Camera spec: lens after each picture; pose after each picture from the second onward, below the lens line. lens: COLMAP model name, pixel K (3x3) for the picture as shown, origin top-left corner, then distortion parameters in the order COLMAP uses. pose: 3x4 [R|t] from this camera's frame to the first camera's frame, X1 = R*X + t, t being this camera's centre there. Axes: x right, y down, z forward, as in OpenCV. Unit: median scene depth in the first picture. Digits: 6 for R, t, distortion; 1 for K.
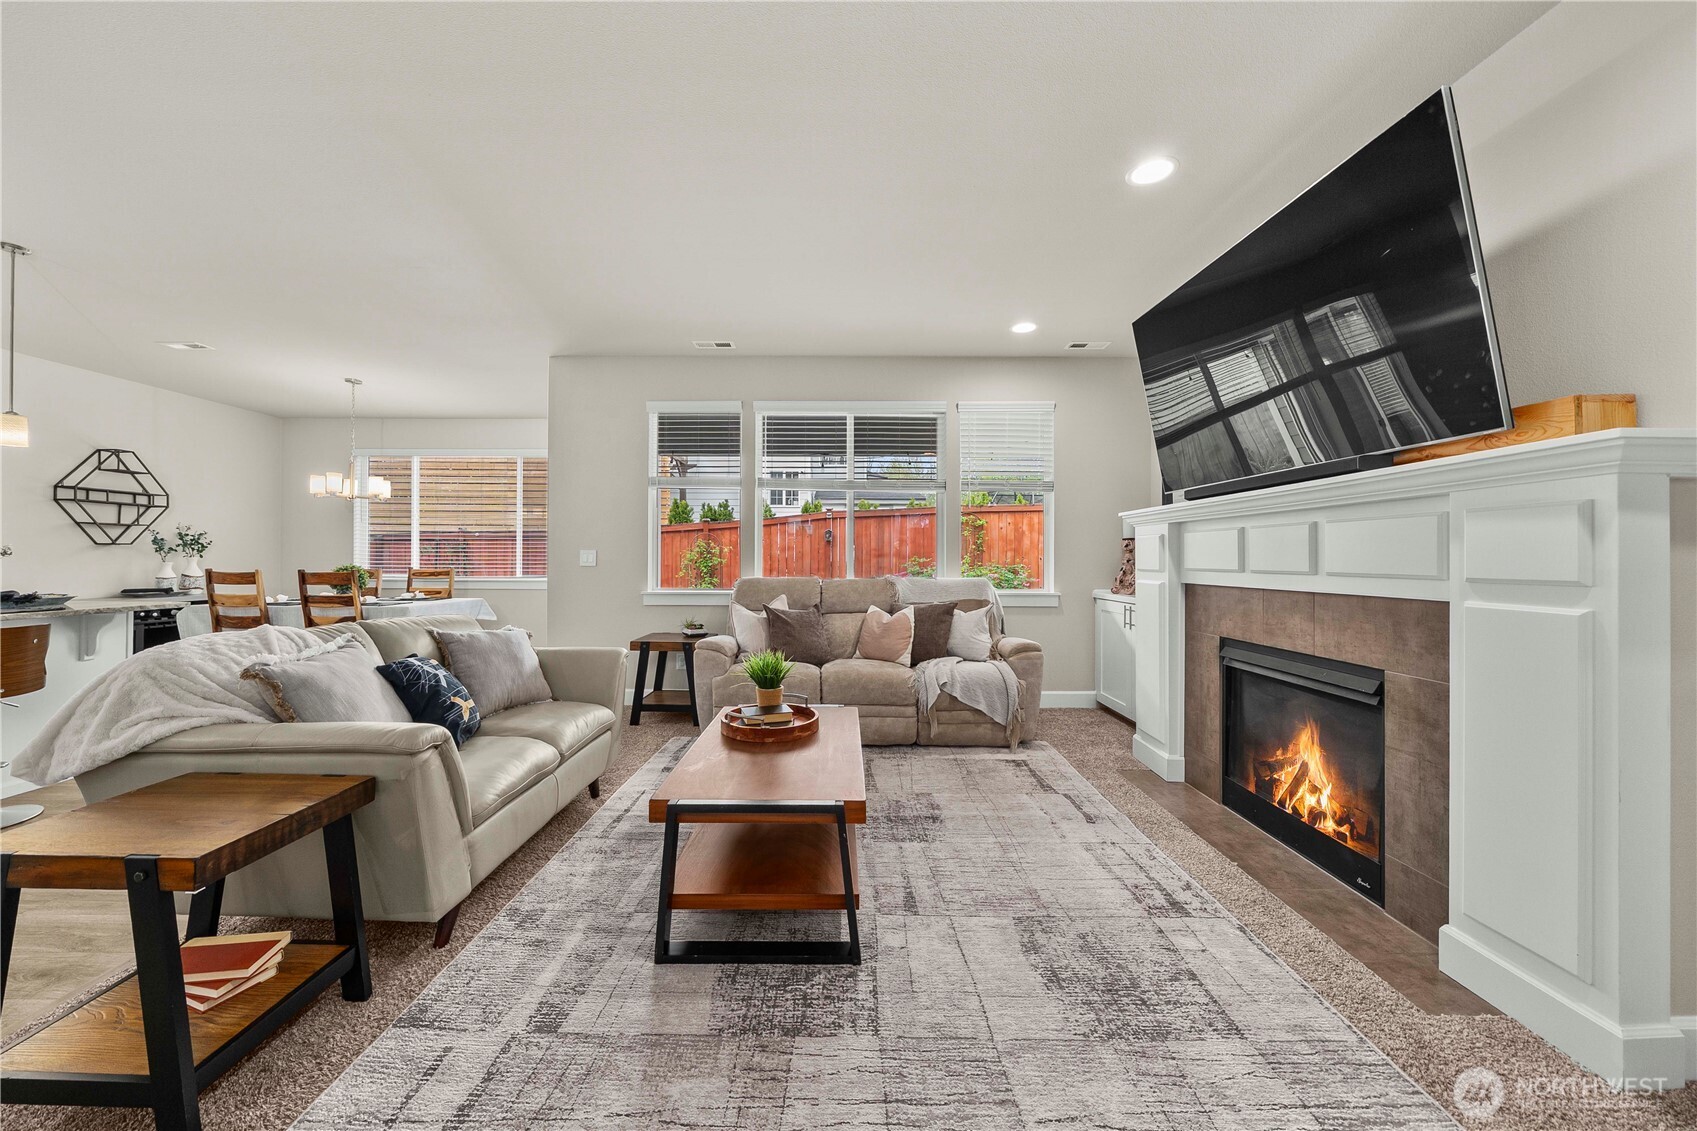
lens RADIAL K [[609.1, 0, 839.5], [0, 609.1, 554.6], [0, 0, 1]] dist [-0.005705, -0.000050]
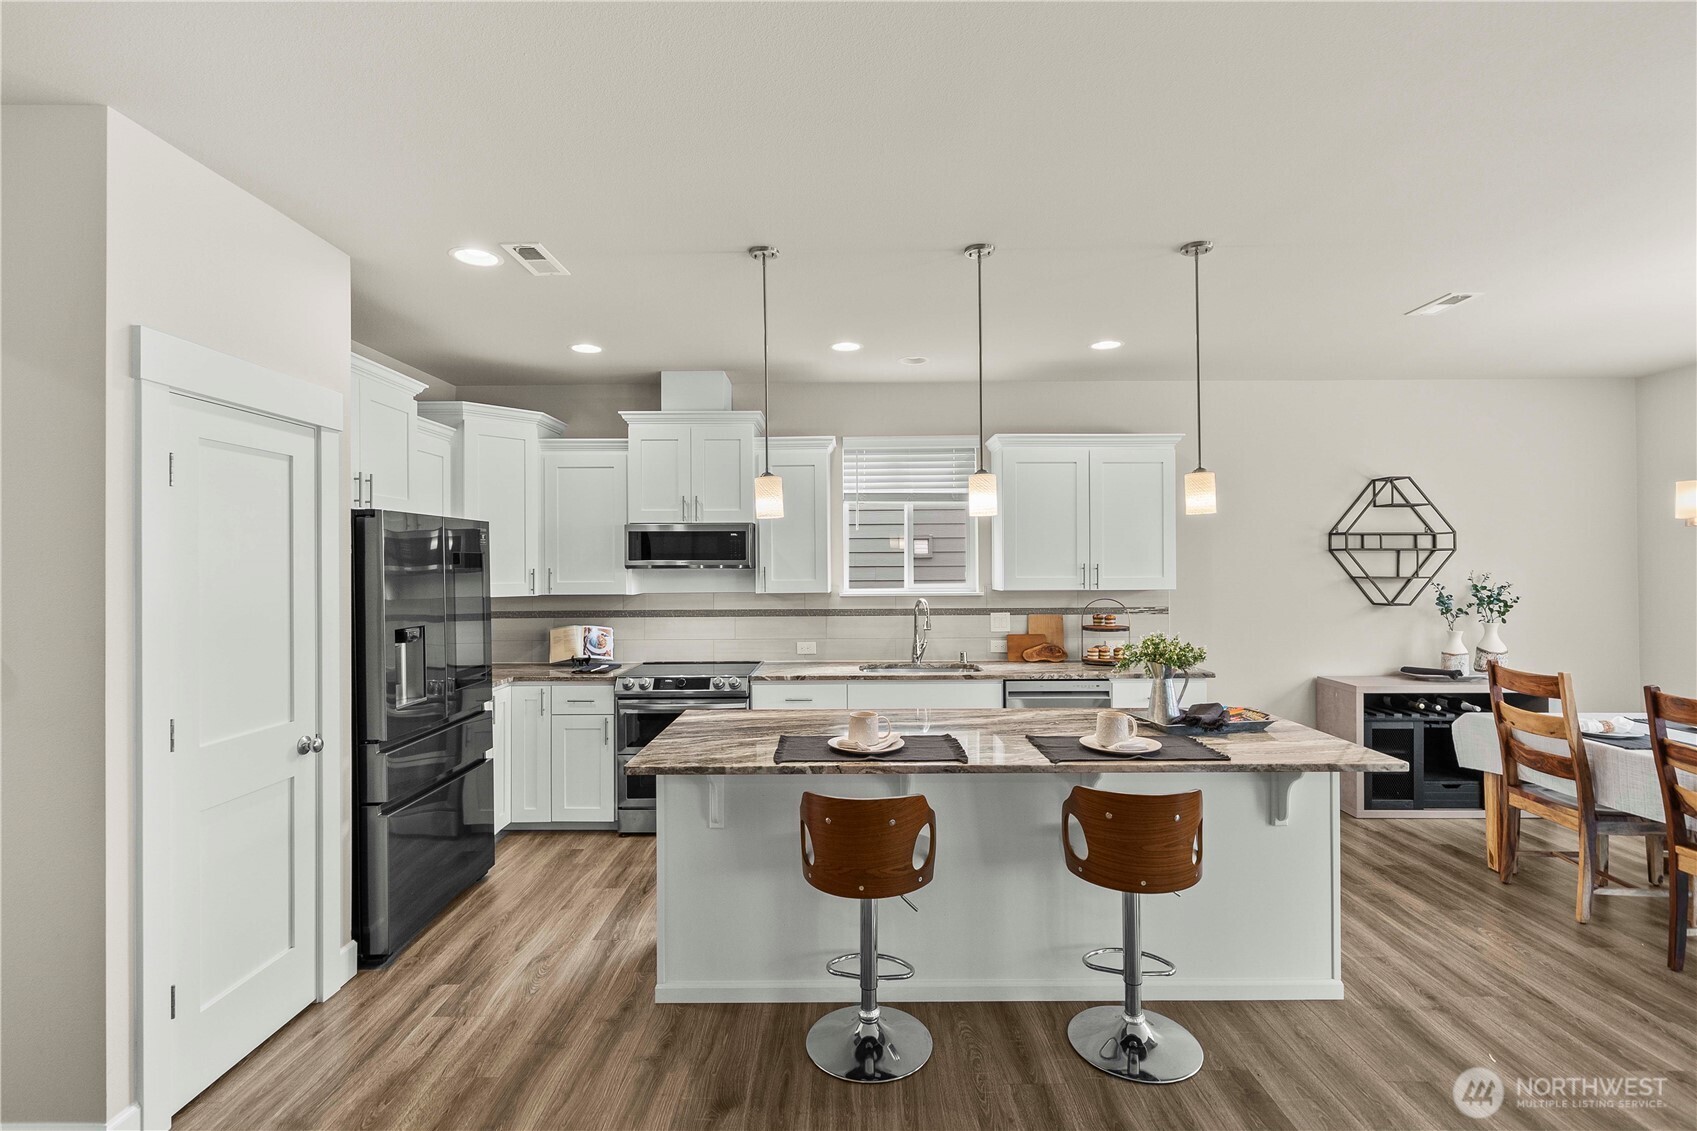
lens RADIAL K [[780.2, 0, 847.4], [0, 780.2, 560.0], [0, 0, 1]] dist [0.003695, 0.000884]
pose [[0.004053, -0.012756, -0.999910, -0.341061], [0.013387, 0.999830, -0.012701, -0.096727], [0.999902, -0.013334, 0.004223, 0.460845]]
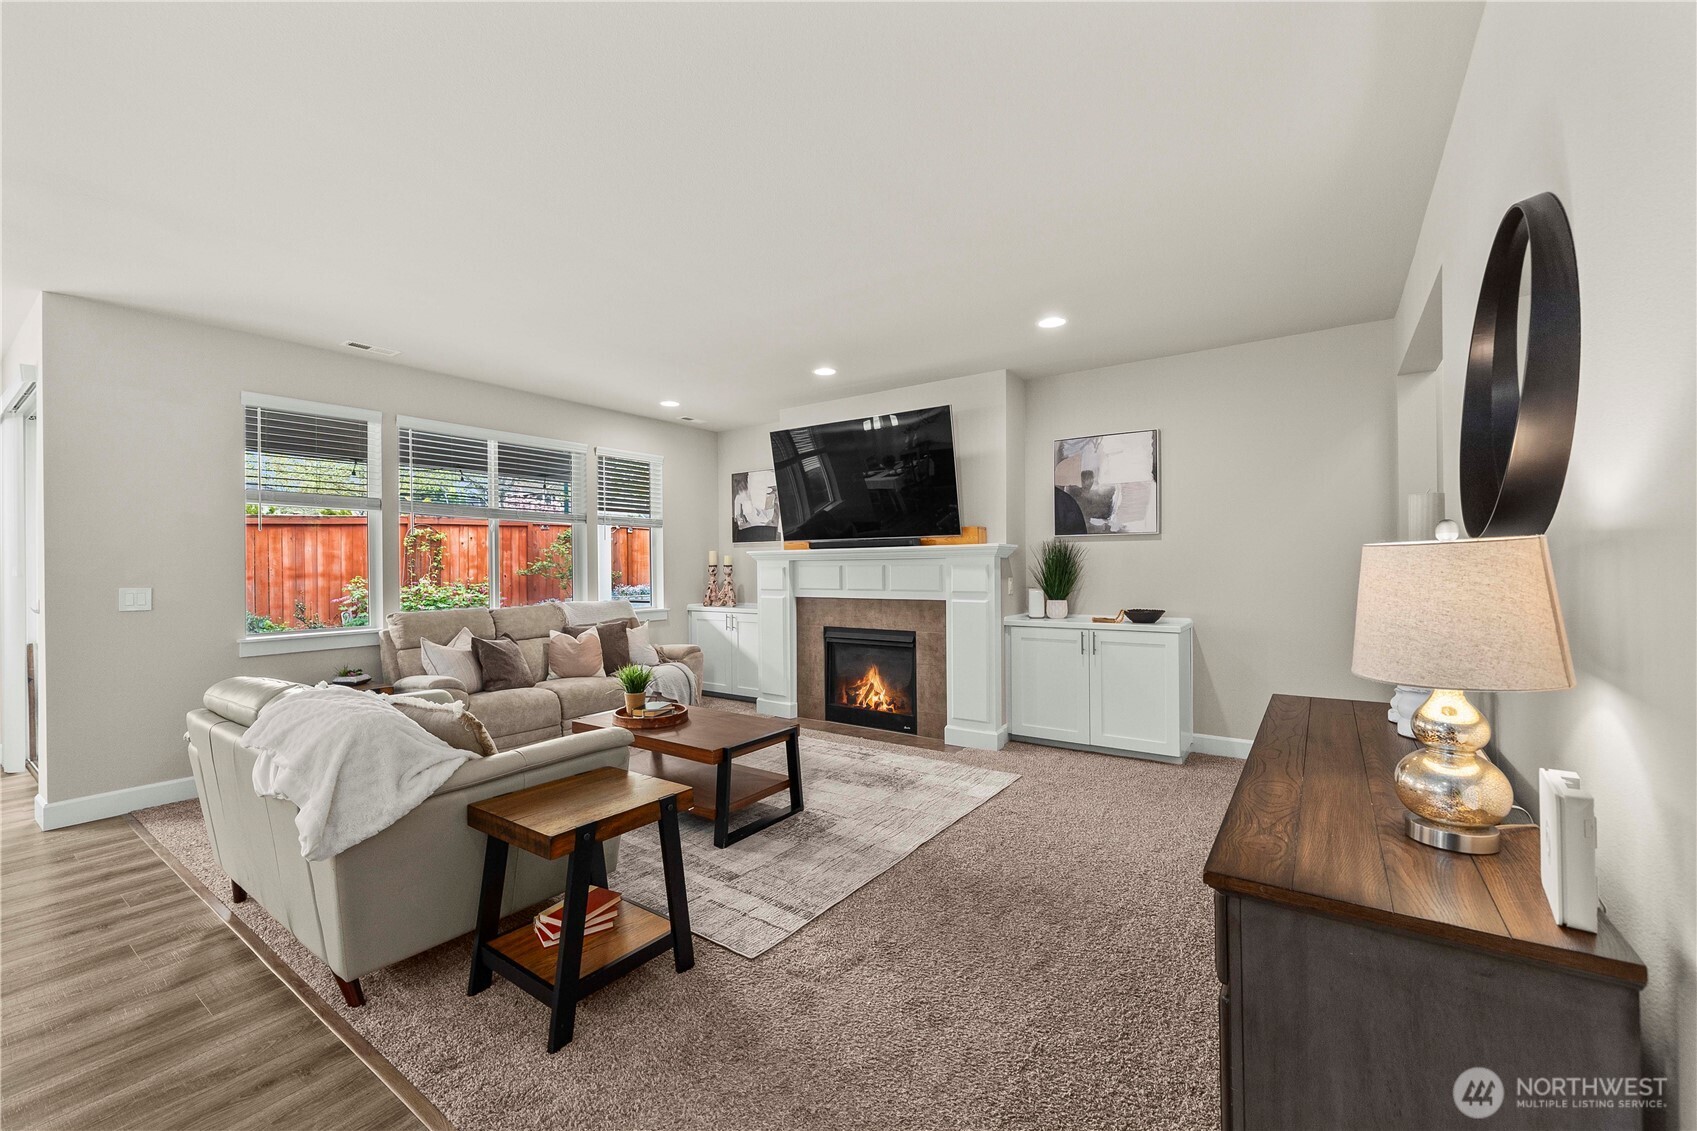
lens RADIAL K [[676.4, 0, 848.5], [0, 676.4, 565.5], [0, 0, 1]] dist [-0.000103, -0.000032]
pose [[0.569433, -0.007851, 0.822000, -0.750448], [0.005538, 0.999968, 0.005715, -0.041862], [-0.822019, 0.001298, 0.569458, -0.141148]]
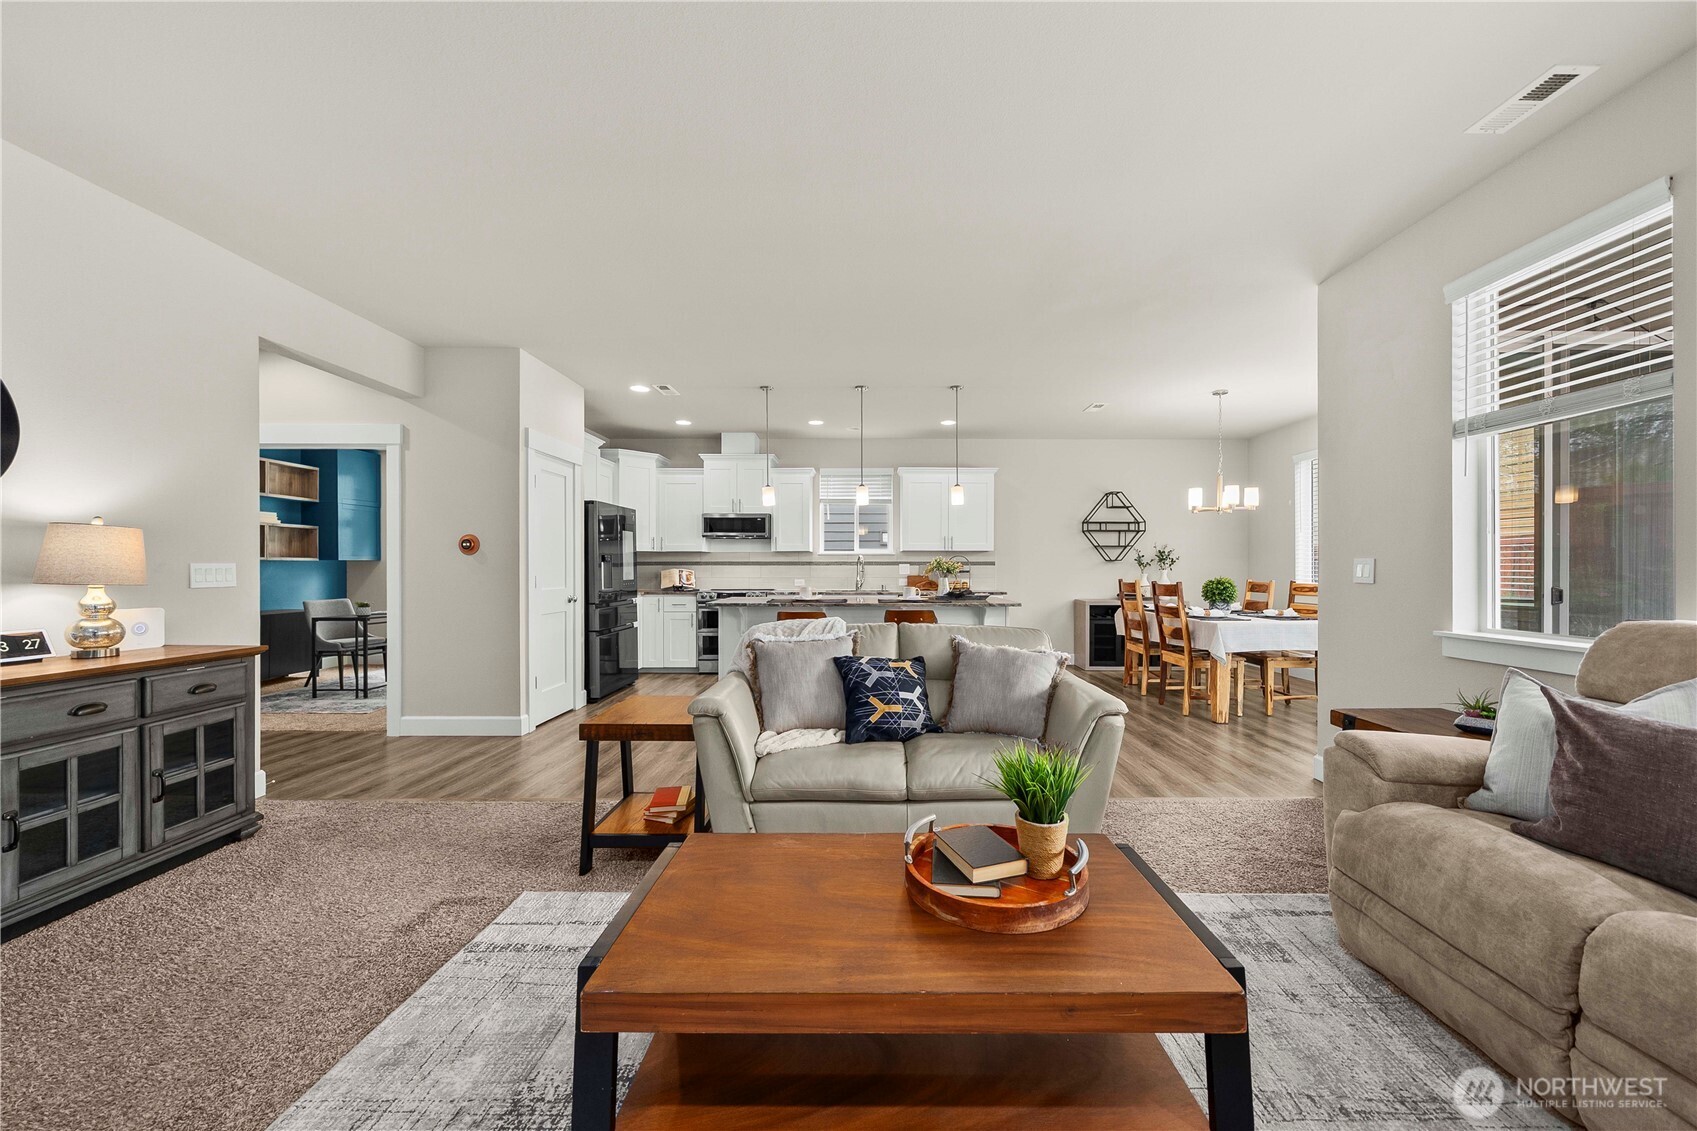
lens RADIAL K [[624.2, 0, 870.9], [0, 624.2, 567.4], [0, 0, 1]] dist [-0.000985, 0.000001]
pose [[0.005461, -0.005218, -0.999971, 0.310354], [0.006675, 0.999964, -0.005182, 0.002344], [0.999963, -0.006647, 0.005495, 0.613488]]
